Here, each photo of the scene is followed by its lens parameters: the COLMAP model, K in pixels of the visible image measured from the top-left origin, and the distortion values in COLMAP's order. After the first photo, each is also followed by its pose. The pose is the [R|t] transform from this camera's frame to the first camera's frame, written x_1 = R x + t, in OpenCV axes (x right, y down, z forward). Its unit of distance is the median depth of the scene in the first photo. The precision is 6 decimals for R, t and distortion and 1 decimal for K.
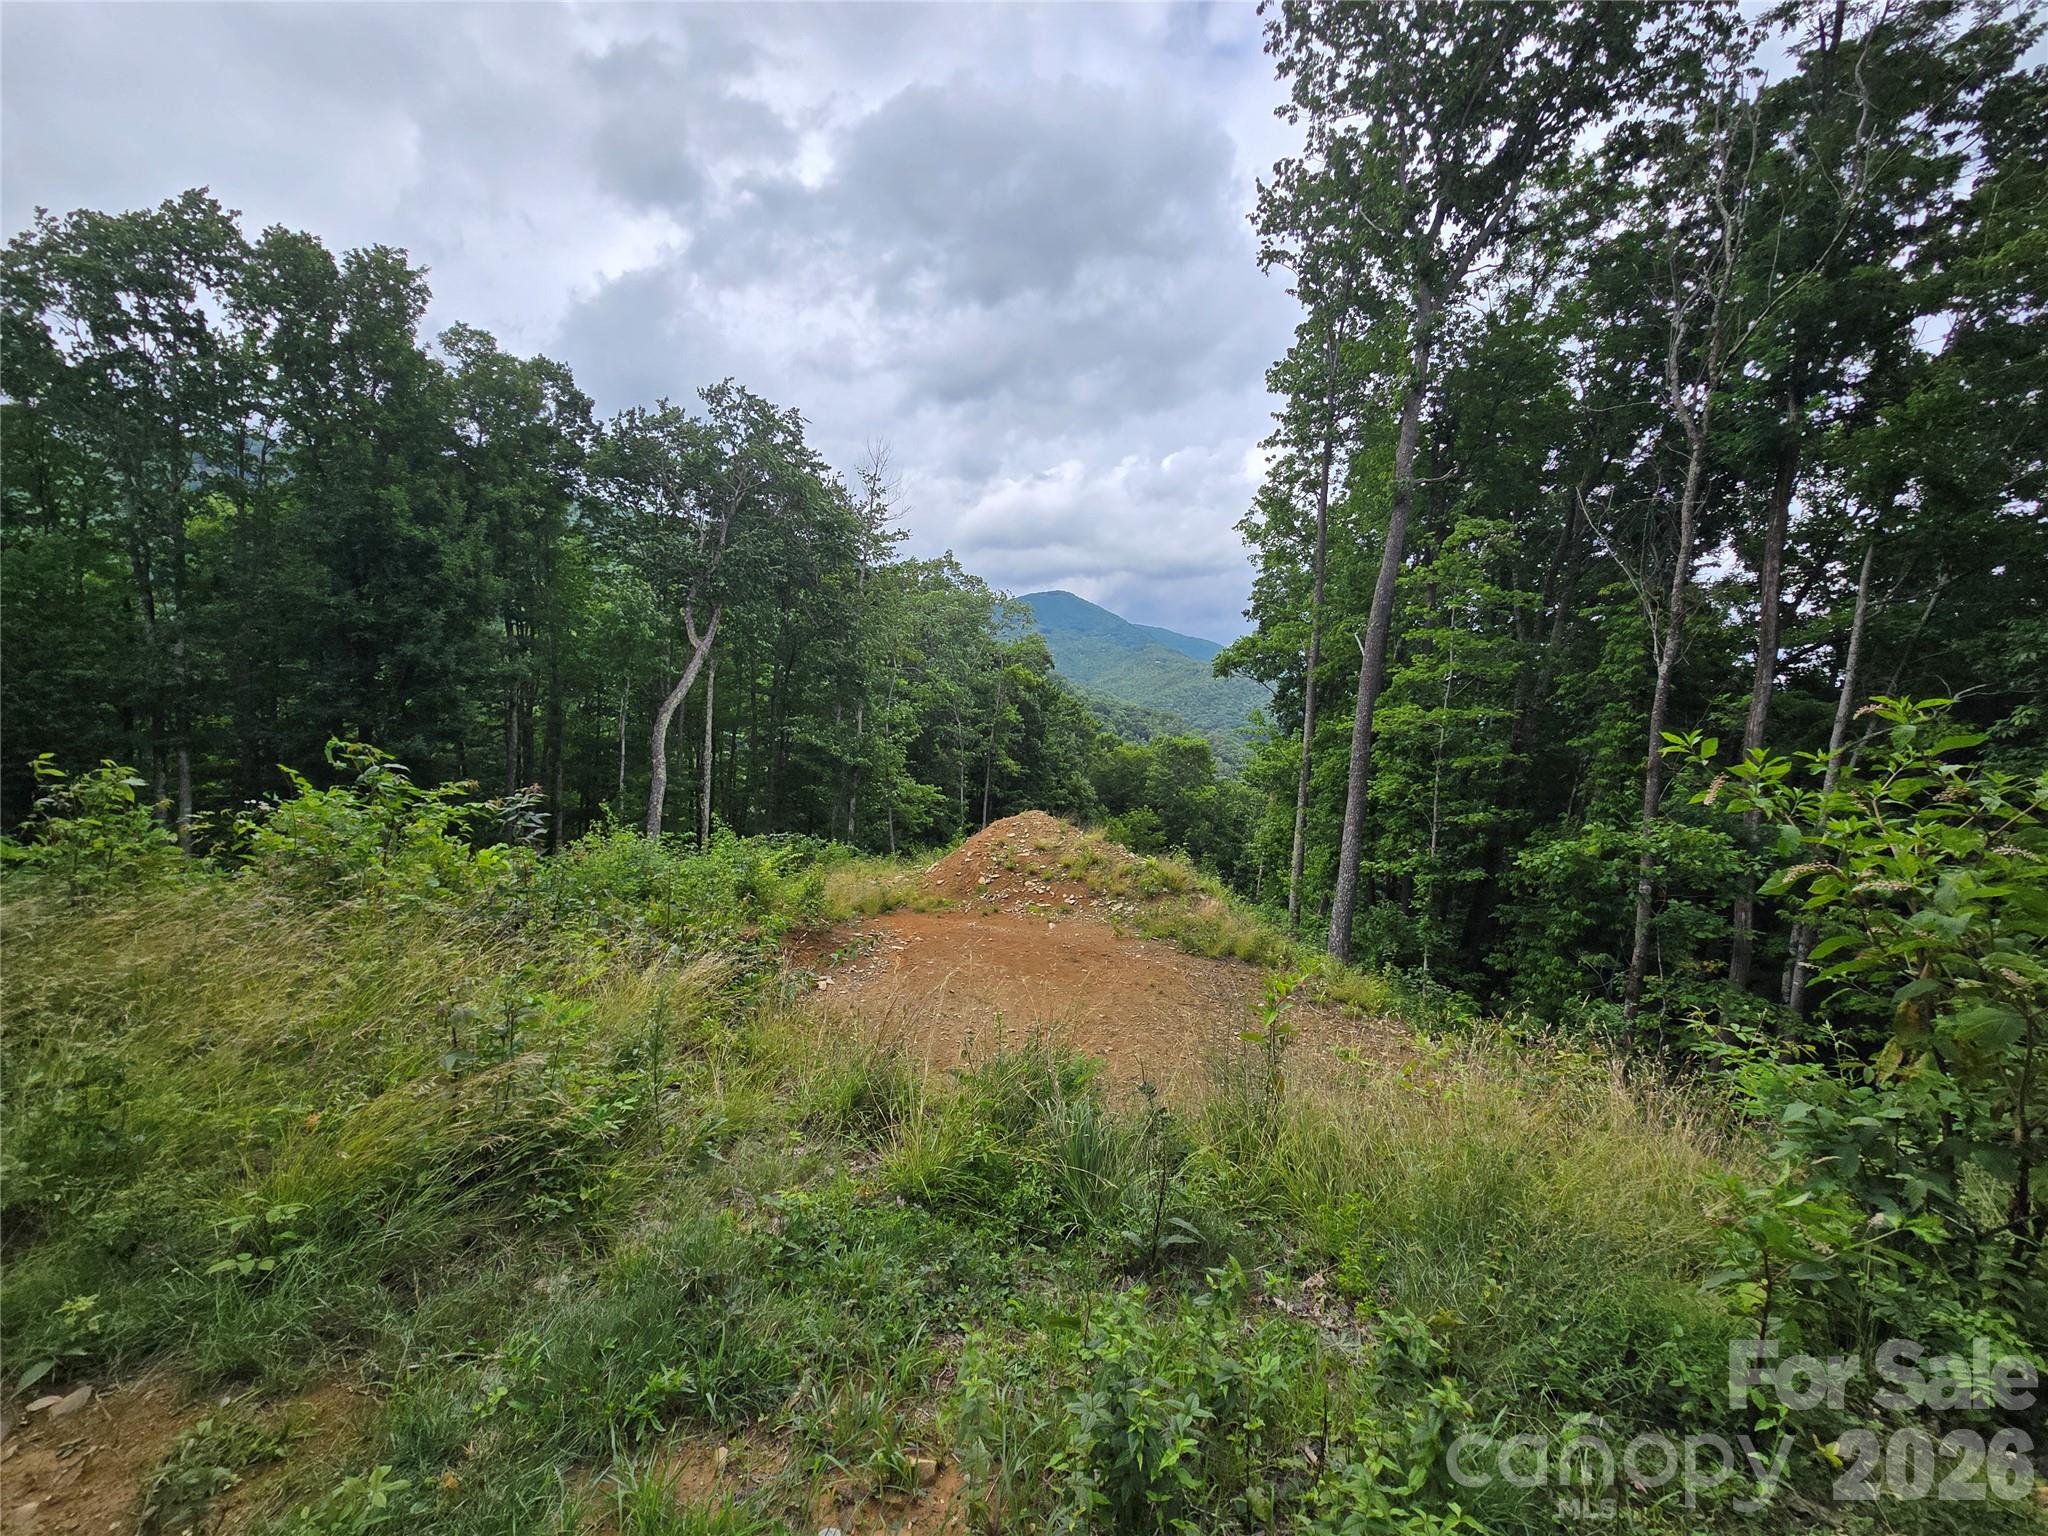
lens RADIAL K [[838.6, 0, 1030.3], [0, 838.6, 765.3], [0, 0, 1]] dist [-0.000227, 0.000120]
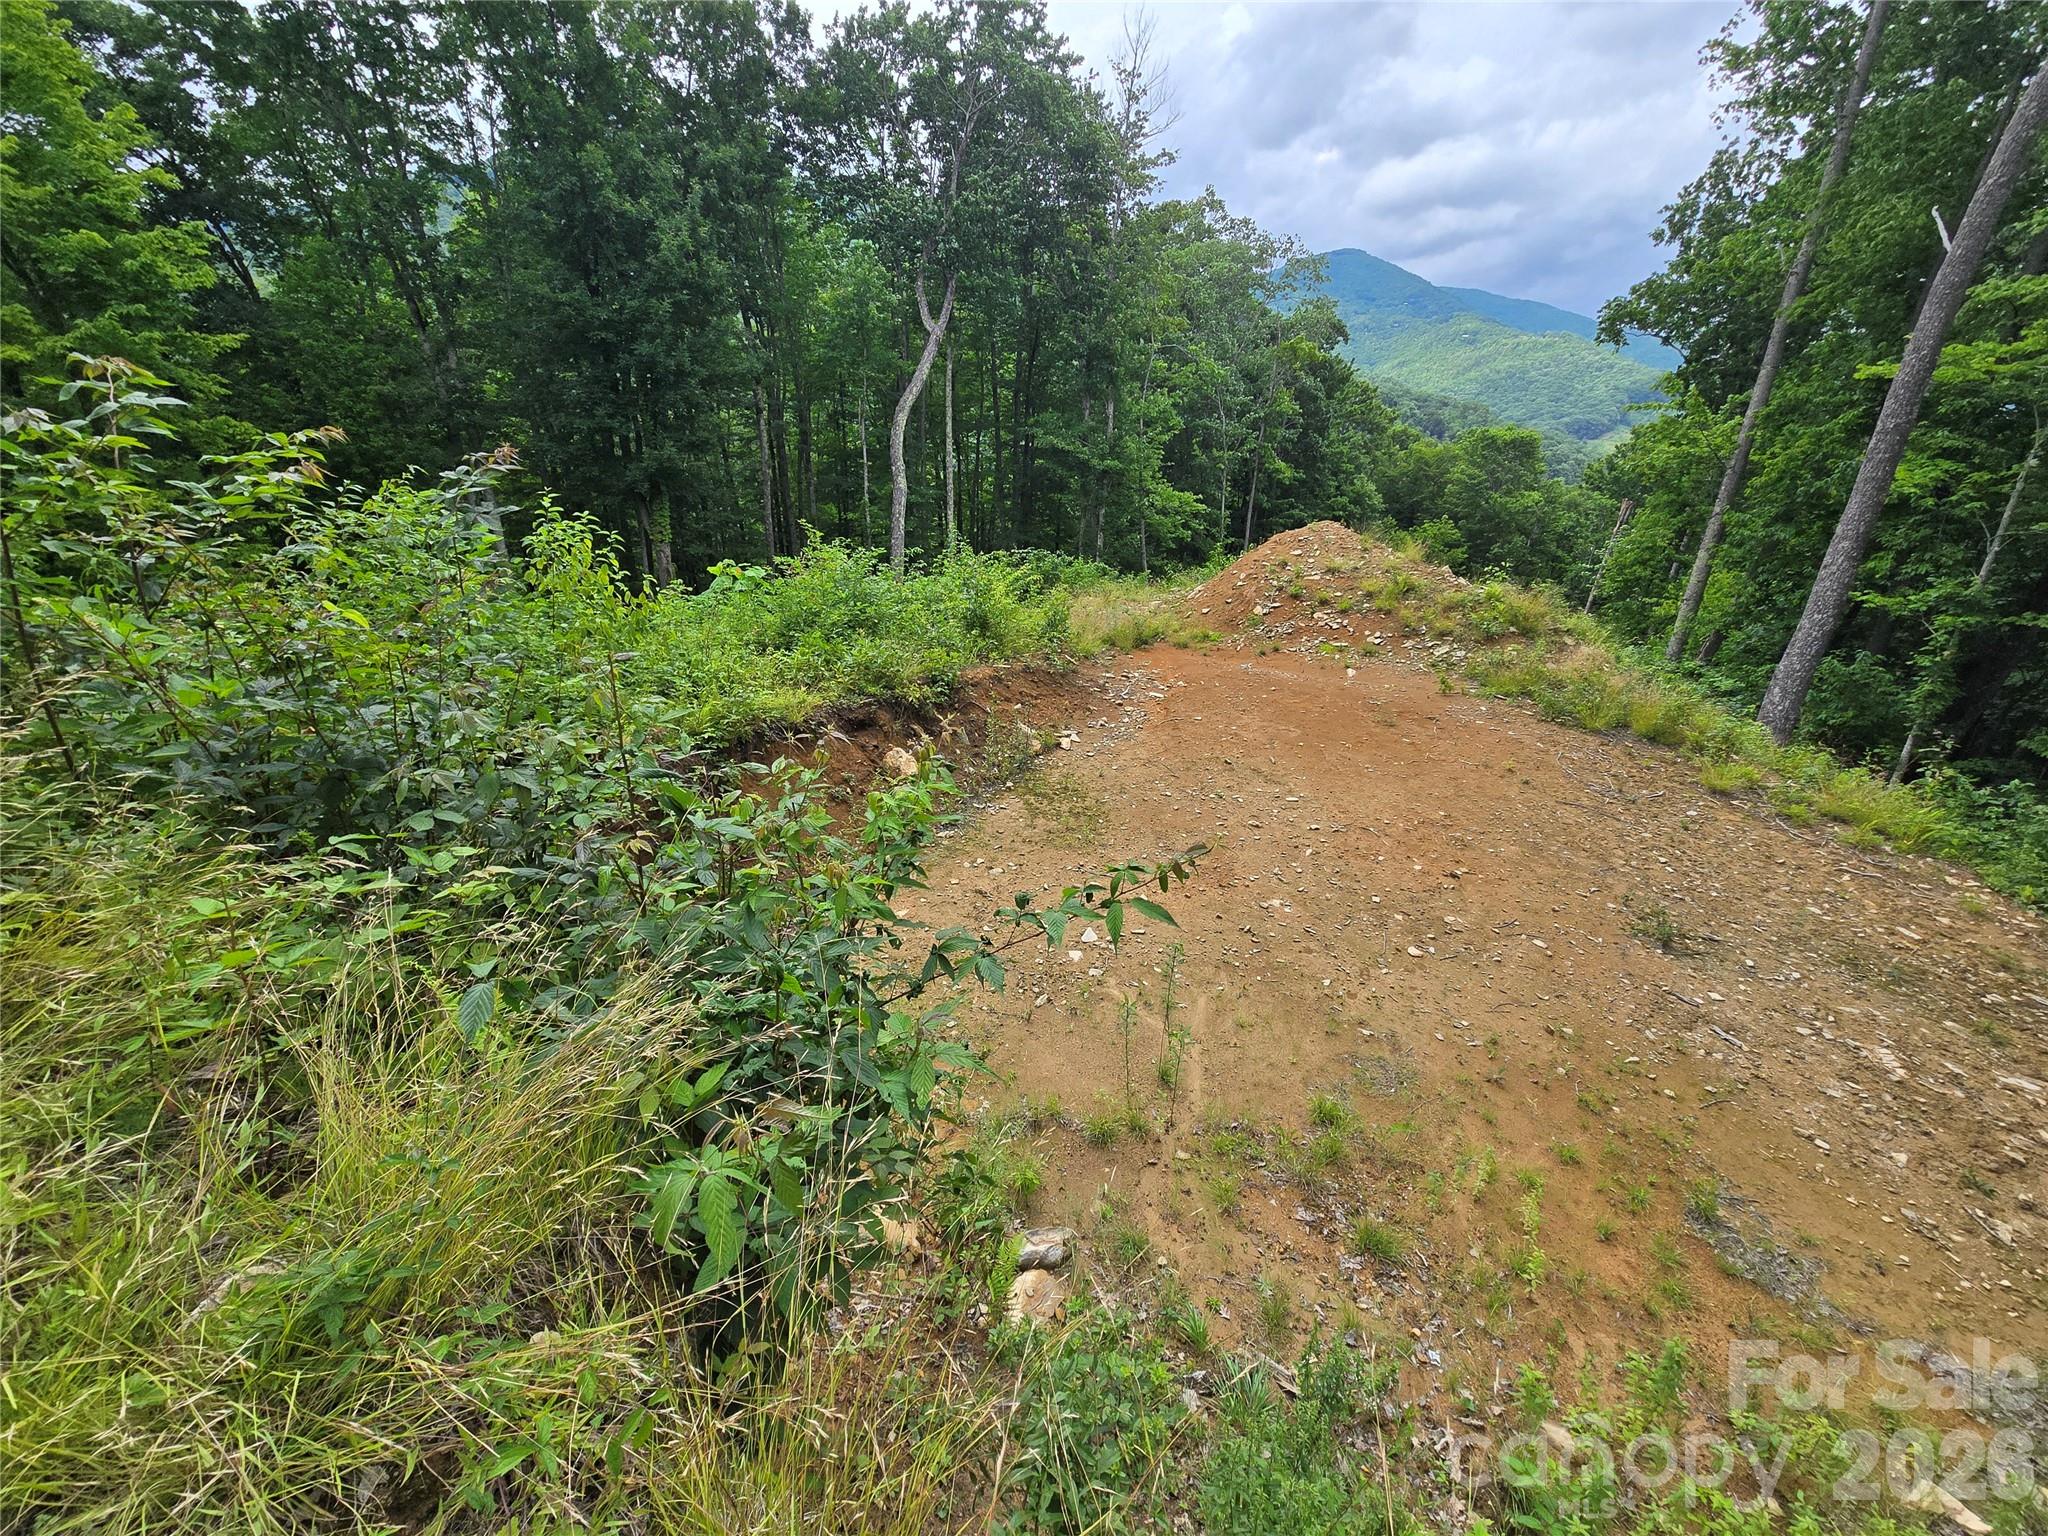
lens RADIAL K [[837.0, 0, 1033.1], [0, 837.0, 767.6], [0, 0, 1]] dist [-0.000635, 0.000758]
pose [[0.959438, 0.074942, -0.271778, -0.021994], [0.018955, 0.944692, 0.327411, 0.007379], [0.281283, -0.319282, 0.904952, 0.098122]]
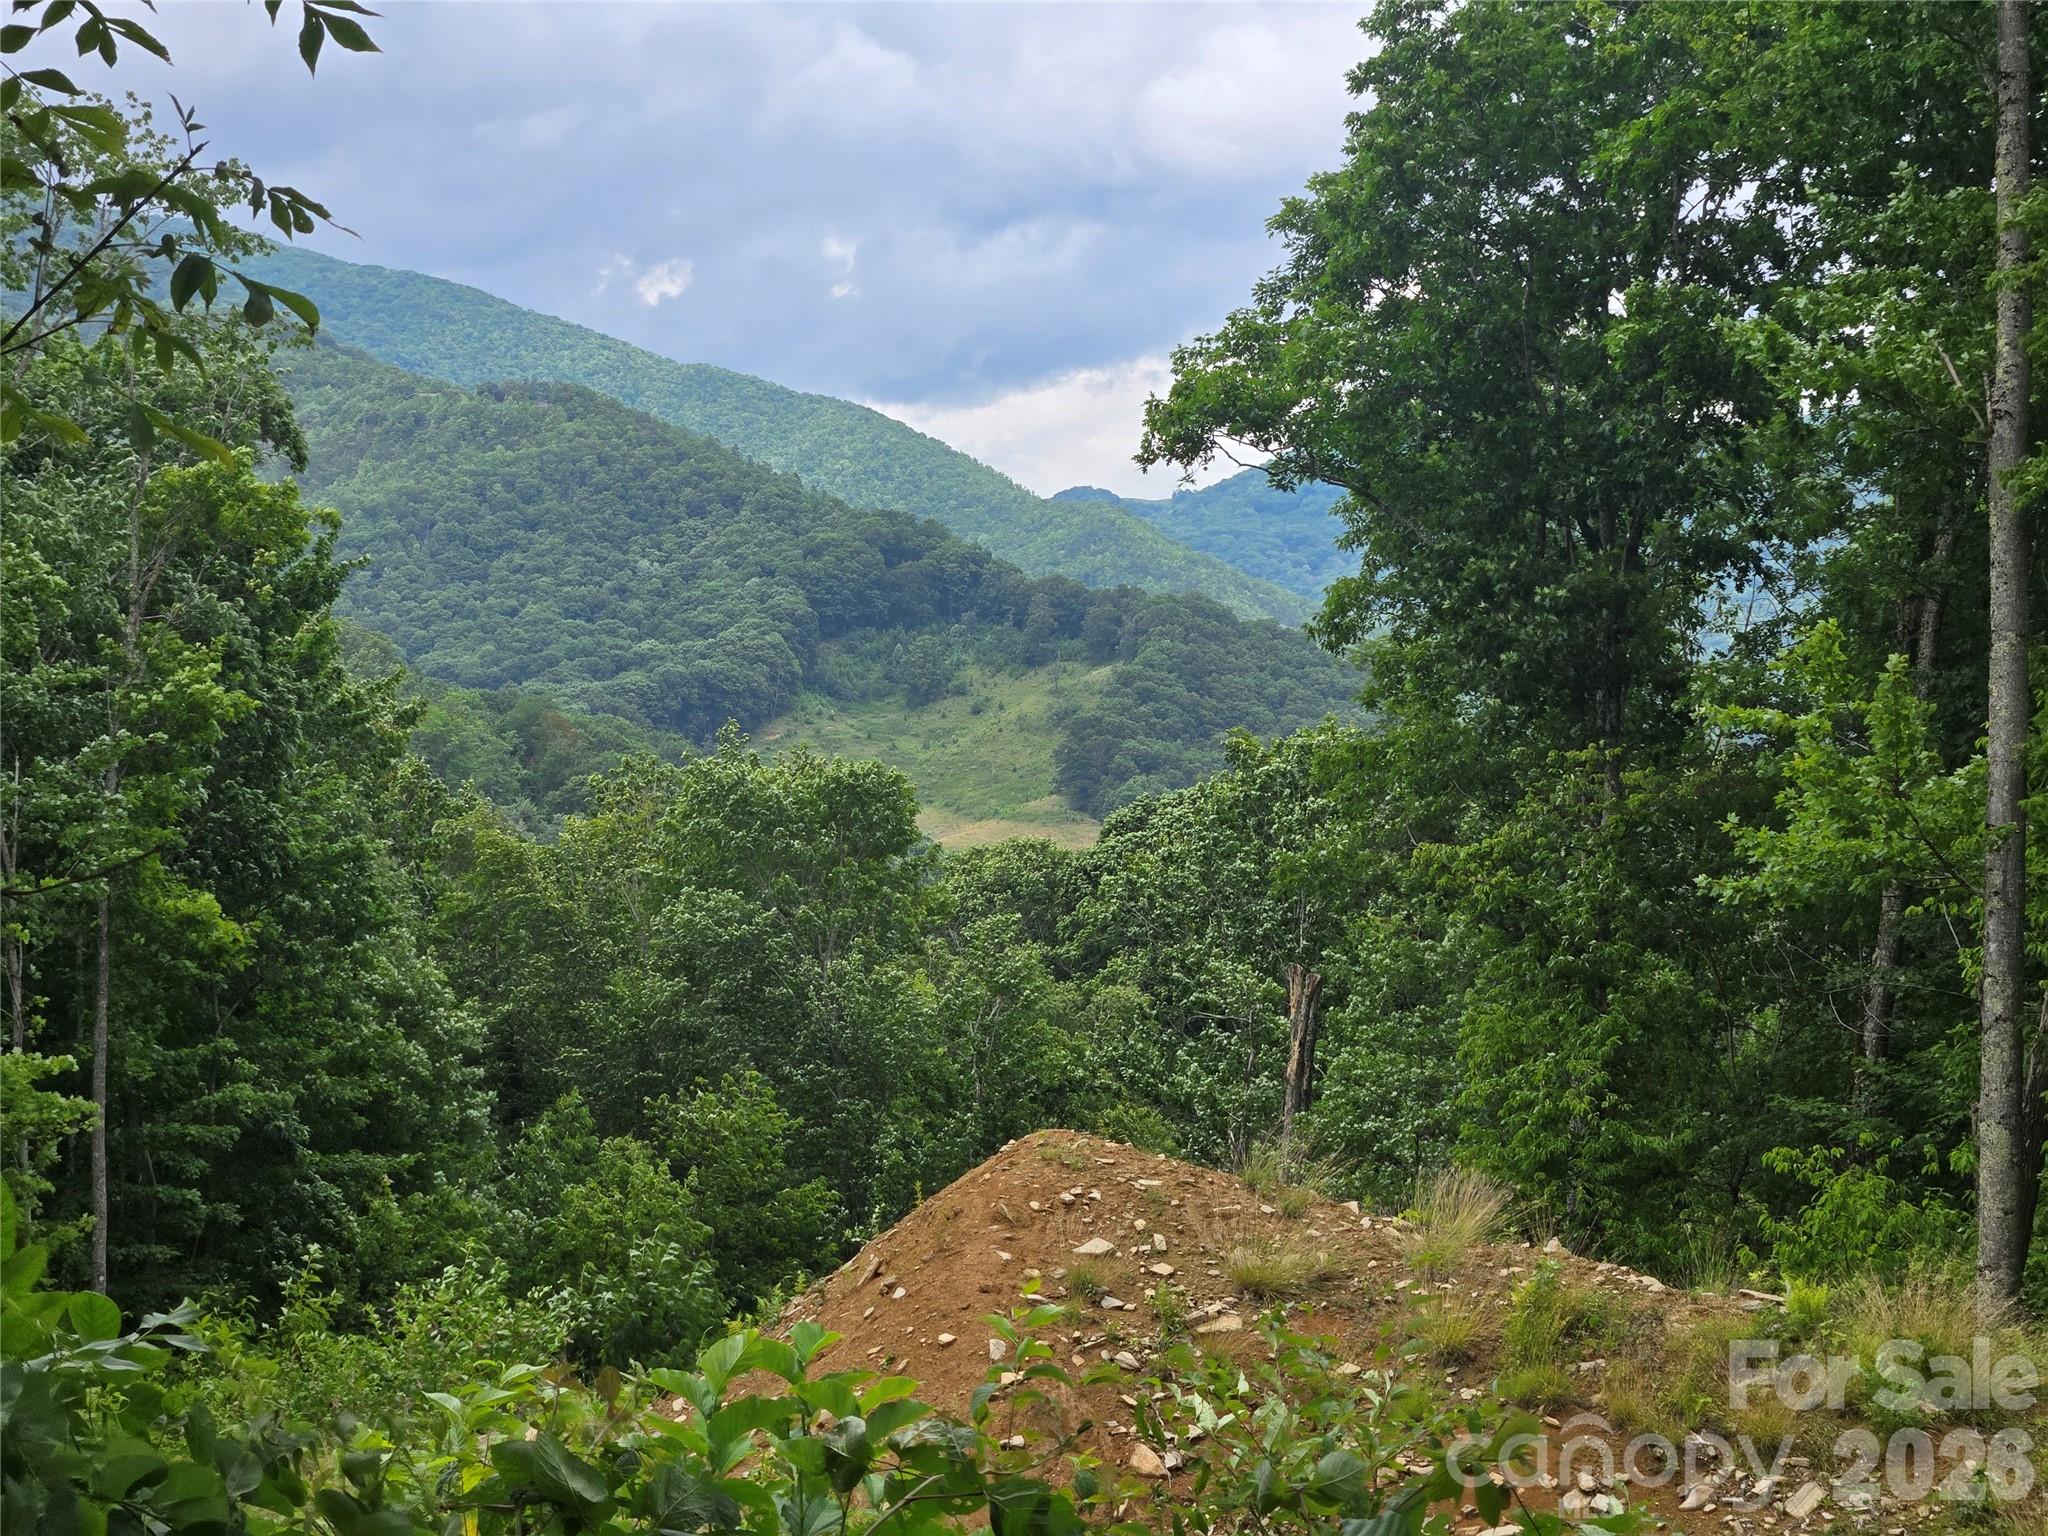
lens RADIAL K [[3919.6, 0, 1024.0], [0, 3919.6, 768.0], [0, 0, 1]] dist [-0.116977, 1.234924]
pose [[0.938595, -0.057308, 0.340229, -0.274295], [0.065610, 0.997761, -0.012937, -0.023276], [-0.338726, 0.034465, 0.940254, 0.009774]]
